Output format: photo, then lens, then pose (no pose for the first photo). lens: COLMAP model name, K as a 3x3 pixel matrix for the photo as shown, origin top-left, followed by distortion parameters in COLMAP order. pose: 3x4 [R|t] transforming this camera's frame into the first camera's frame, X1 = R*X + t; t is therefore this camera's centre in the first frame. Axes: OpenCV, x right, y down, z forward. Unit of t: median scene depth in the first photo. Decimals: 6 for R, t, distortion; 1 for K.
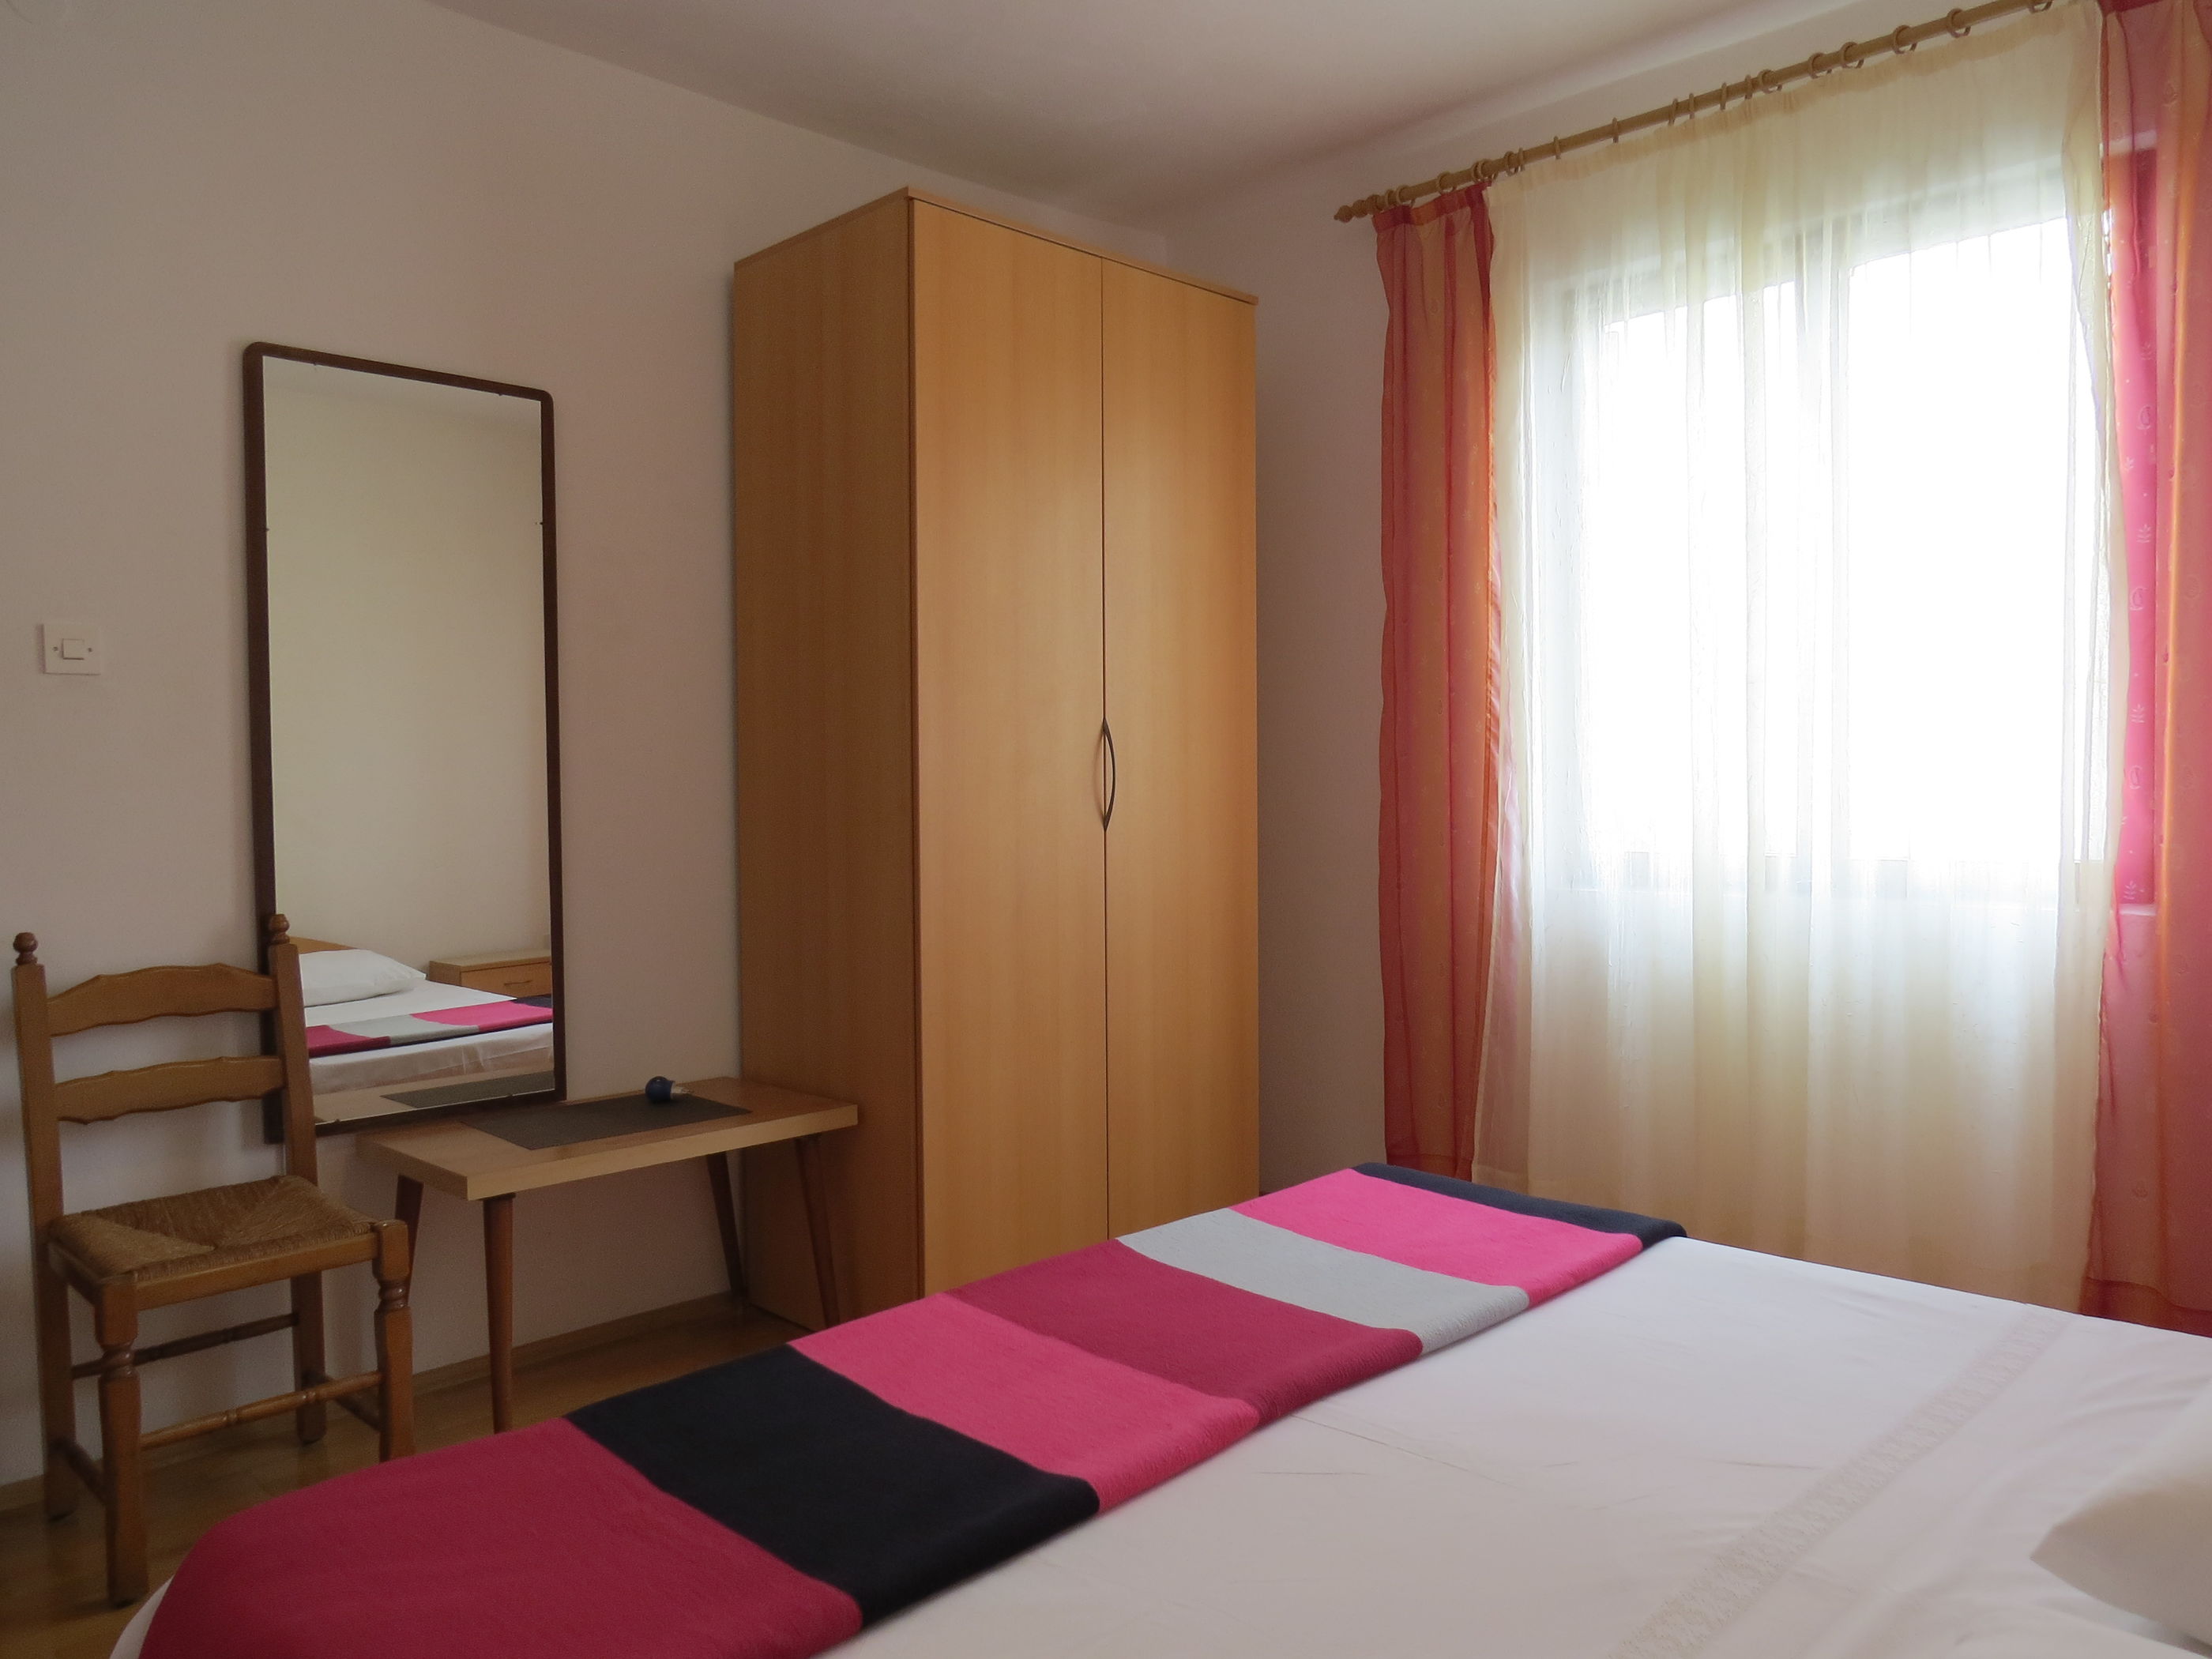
lens RADIAL K [[1589.8, 0, 1113.3], [0, 1589.8, 820.1], [0, 0, 1]] dist [-0.015446, -0.003505]
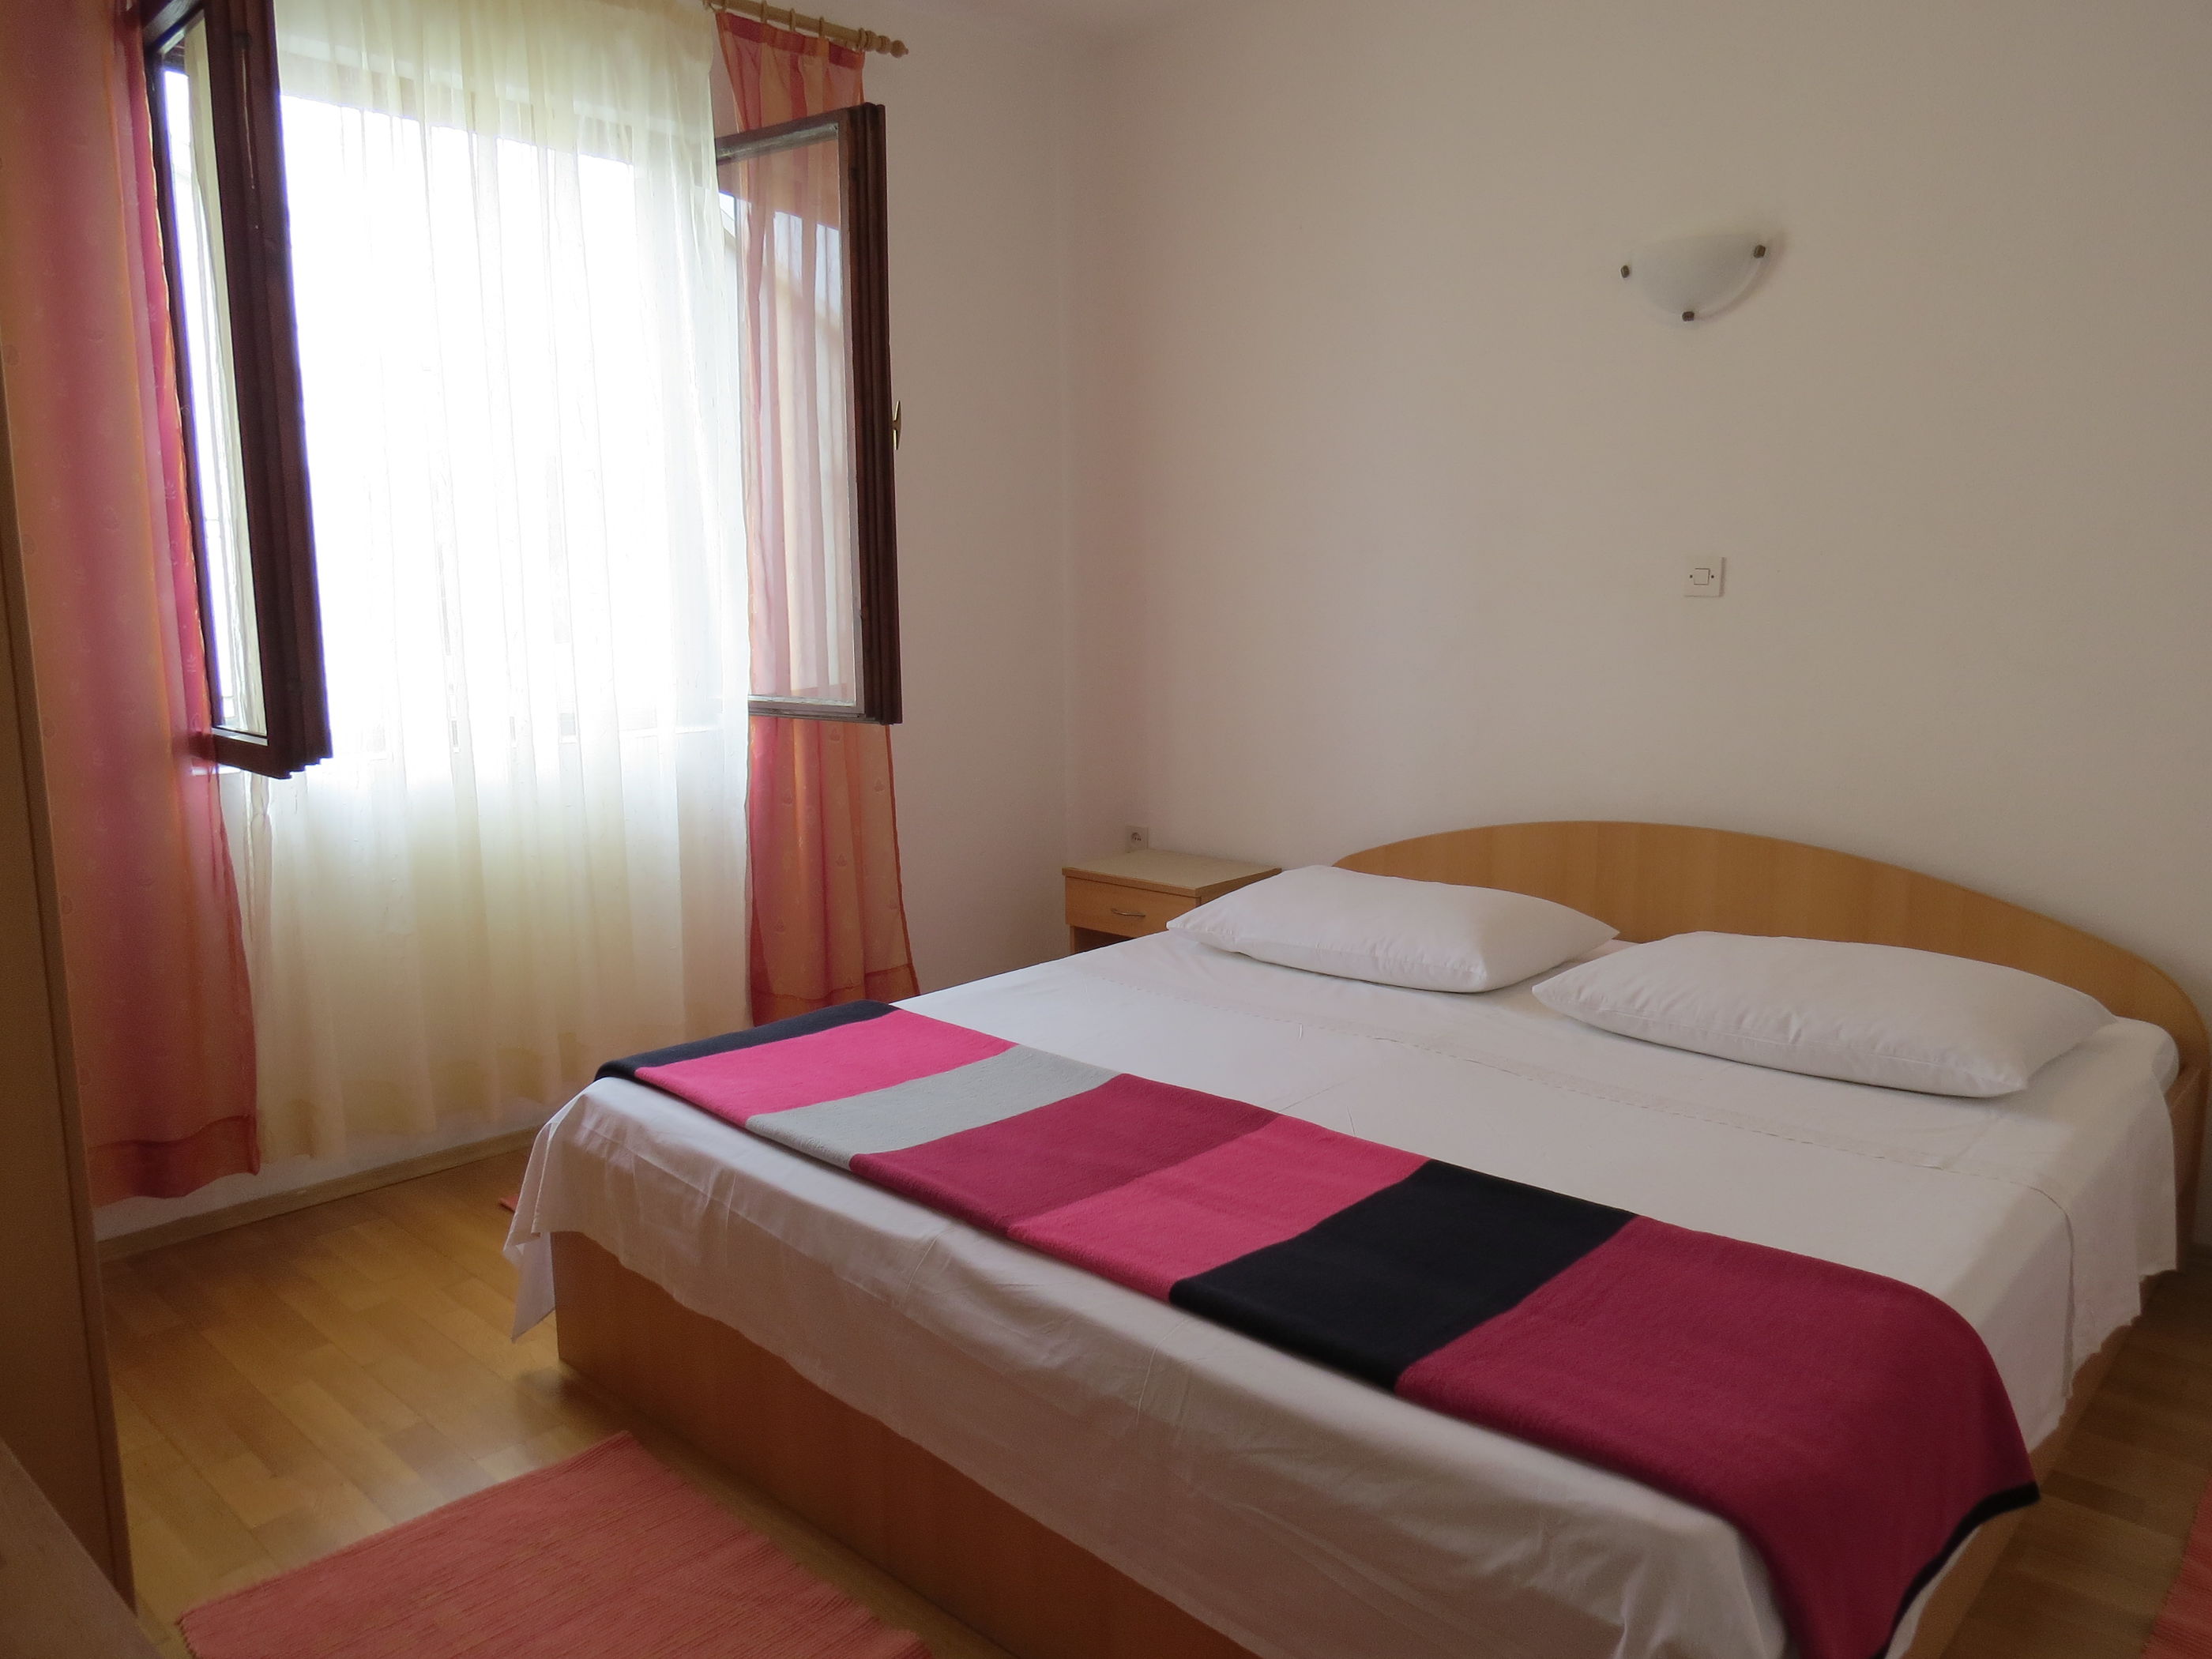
lens RADIAL K [[1589.8, 0, 1112.7], [0, 1589.8, 838.2], [0, 0, 1]] dist [-0.015446, -0.003505]
pose [[-0.032759, -0.142872, 0.989199, -1.044990], [0.044034, 0.988563, 0.144238, -0.045194], [-0.998493, 0.048284, -0.026093, 1.041114]]
